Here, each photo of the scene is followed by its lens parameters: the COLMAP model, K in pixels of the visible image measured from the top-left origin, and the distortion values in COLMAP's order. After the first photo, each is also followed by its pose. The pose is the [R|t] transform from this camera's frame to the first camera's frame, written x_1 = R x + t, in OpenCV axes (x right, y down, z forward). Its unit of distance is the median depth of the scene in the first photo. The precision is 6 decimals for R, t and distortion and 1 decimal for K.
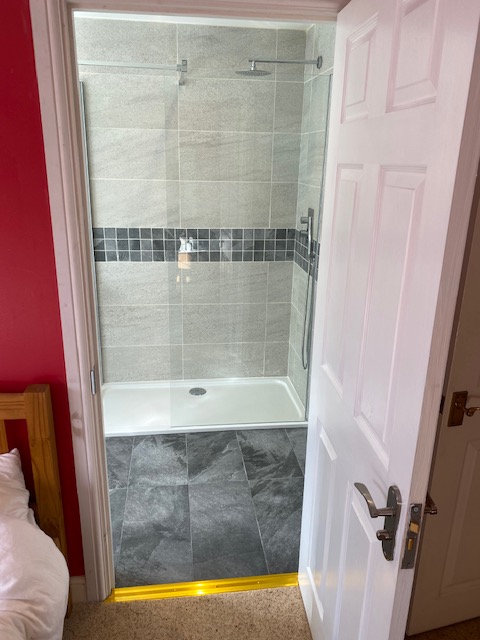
lens RADIAL K [[495.2, 0, 239.9], [0, 495.2, 305.8], [0, 0, 1]] dist [0.023013, -0.002512]
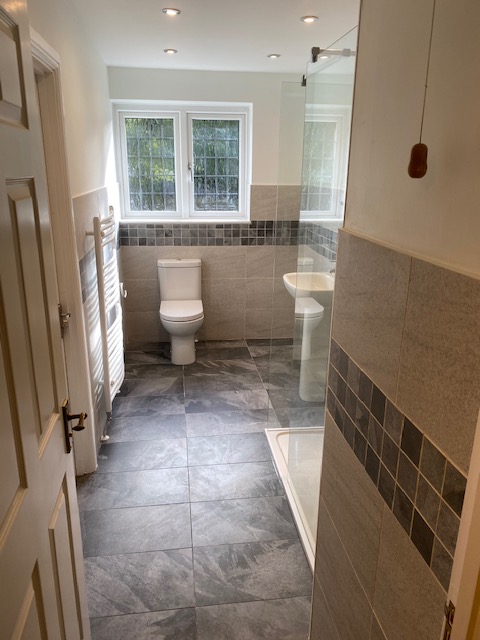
lens RADIAL K [[495.0, 0, 240.0], [0, 495.0, 320.0], [0, 0, 1]] dist [-0.000897, -0.001438]
pose [[-0.009058, 0.272787, -0.962032, 0.620366], [-0.315466, 0.912161, 0.261616, -0.207771], [0.948894, 0.305858, 0.077792, 0.785674]]
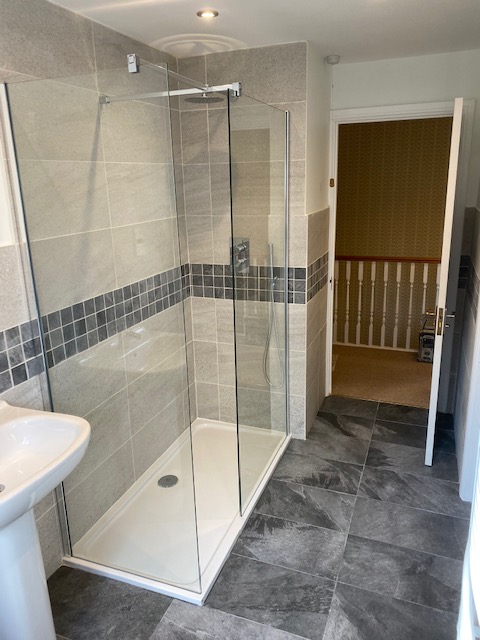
lens RADIAL K [[495.2, 0, 239.9], [0, 495.2, 305.8], [0, 0, 1]] dist [0.023013, -0.002512]
pose [[0.481899, -0.257818, 0.837438, -0.754392], [0.297760, 0.947041, 0.120217, -0.188796], [-0.824082, 0.191423, 0.533147, 0.505974]]
